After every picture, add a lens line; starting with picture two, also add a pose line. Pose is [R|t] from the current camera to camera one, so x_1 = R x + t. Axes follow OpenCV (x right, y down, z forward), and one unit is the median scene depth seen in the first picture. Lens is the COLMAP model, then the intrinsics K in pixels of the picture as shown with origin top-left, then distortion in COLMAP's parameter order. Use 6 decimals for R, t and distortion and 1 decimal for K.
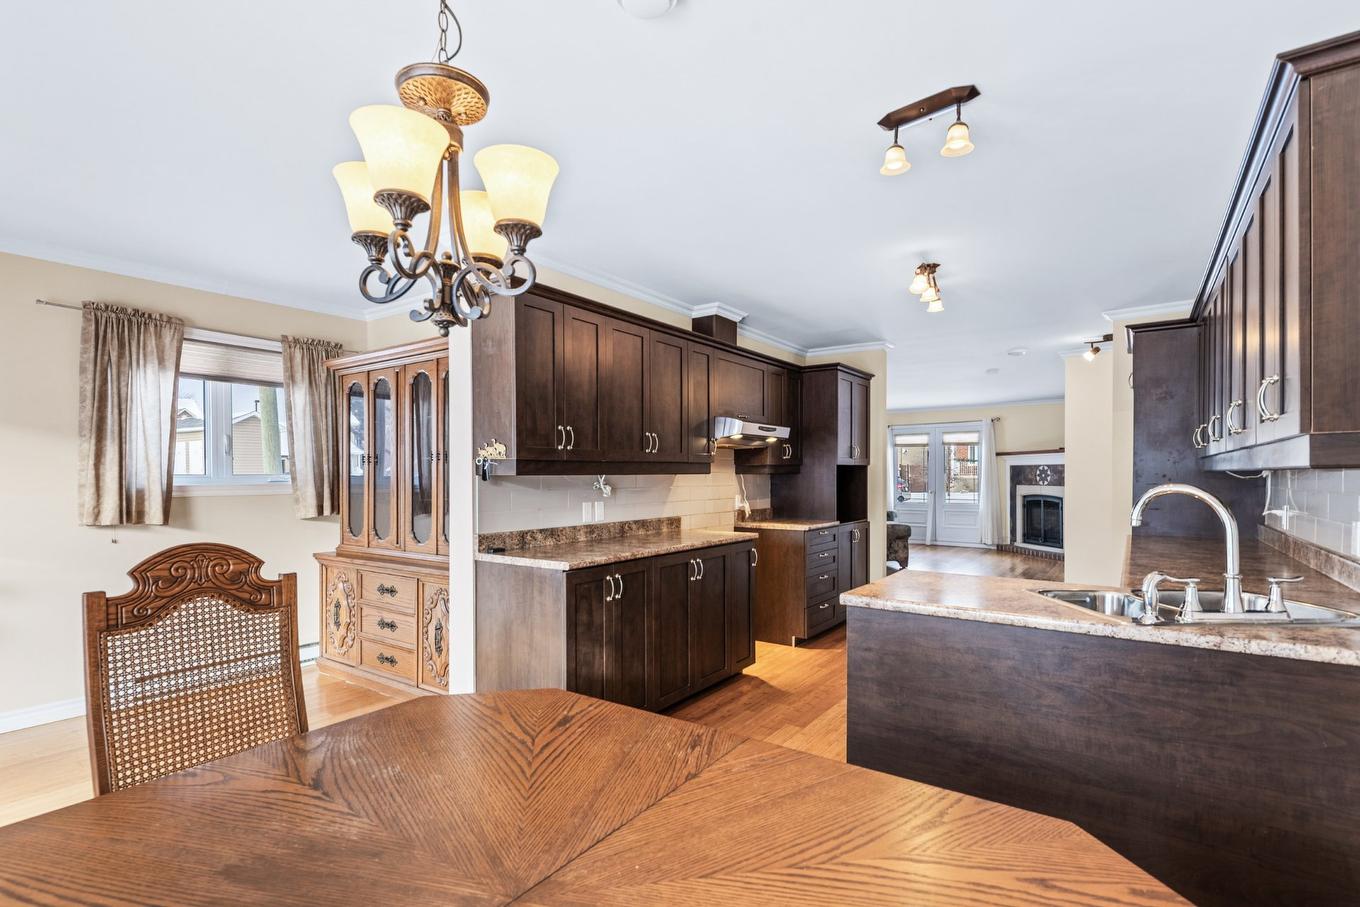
lens RADIAL K [[640.1, 0, 677.4], [0, 640.1, 481.6], [0, 0, 1]] dist [-0.000839, -0.000116]
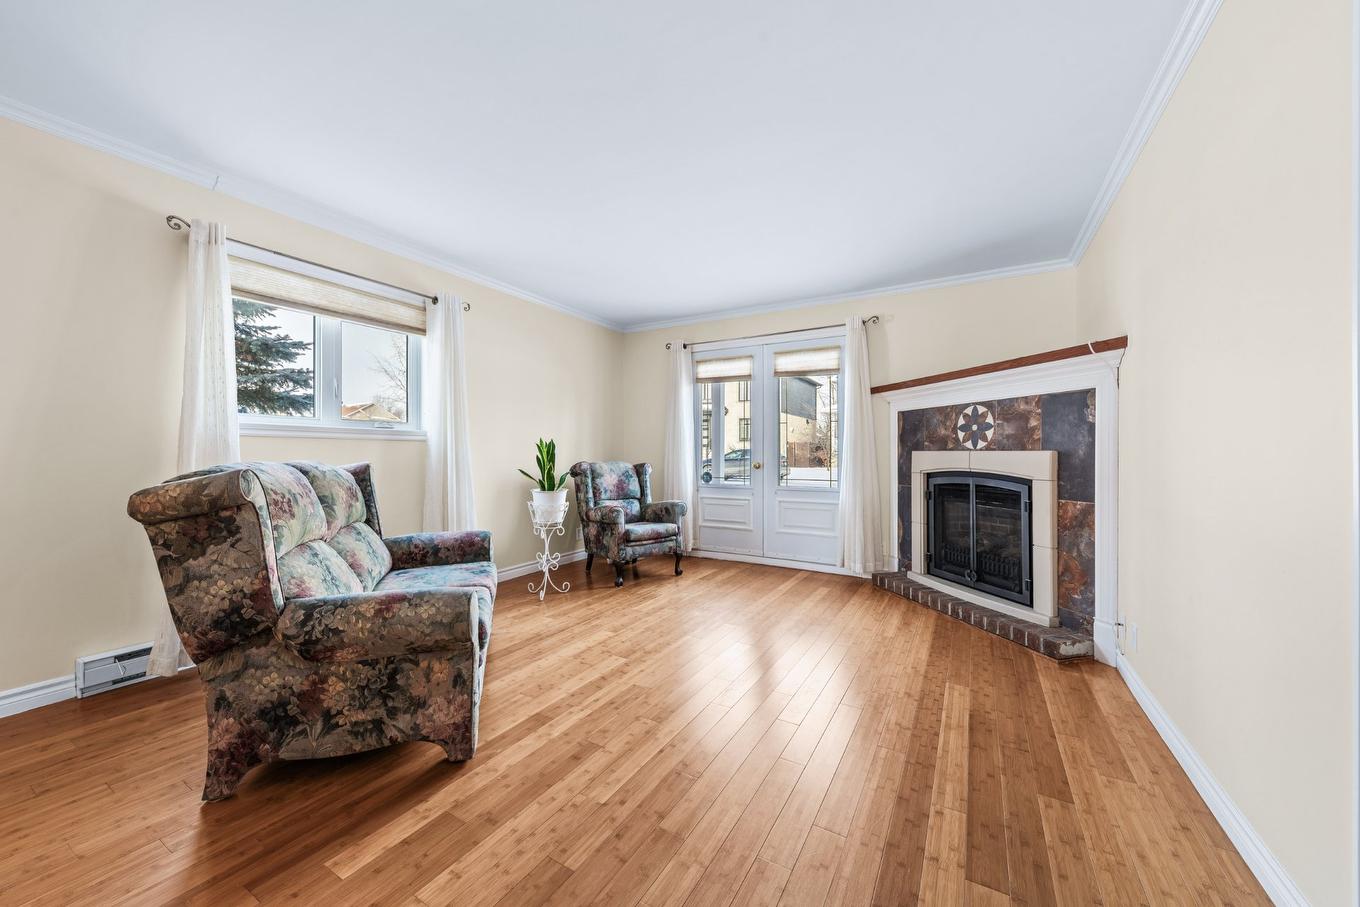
lens RADIAL K [[488.9, 0, 691.9], [0, 488.9, 452.5], [0, 0, 1]] dist [-0.008910, -0.000153]
pose [[0.993631, 0.010418, 0.112204, 0.742059], [-0.008583, 0.999822, -0.016823, 0.031548], [-0.112359, 0.015753, 0.993543, 1.495439]]
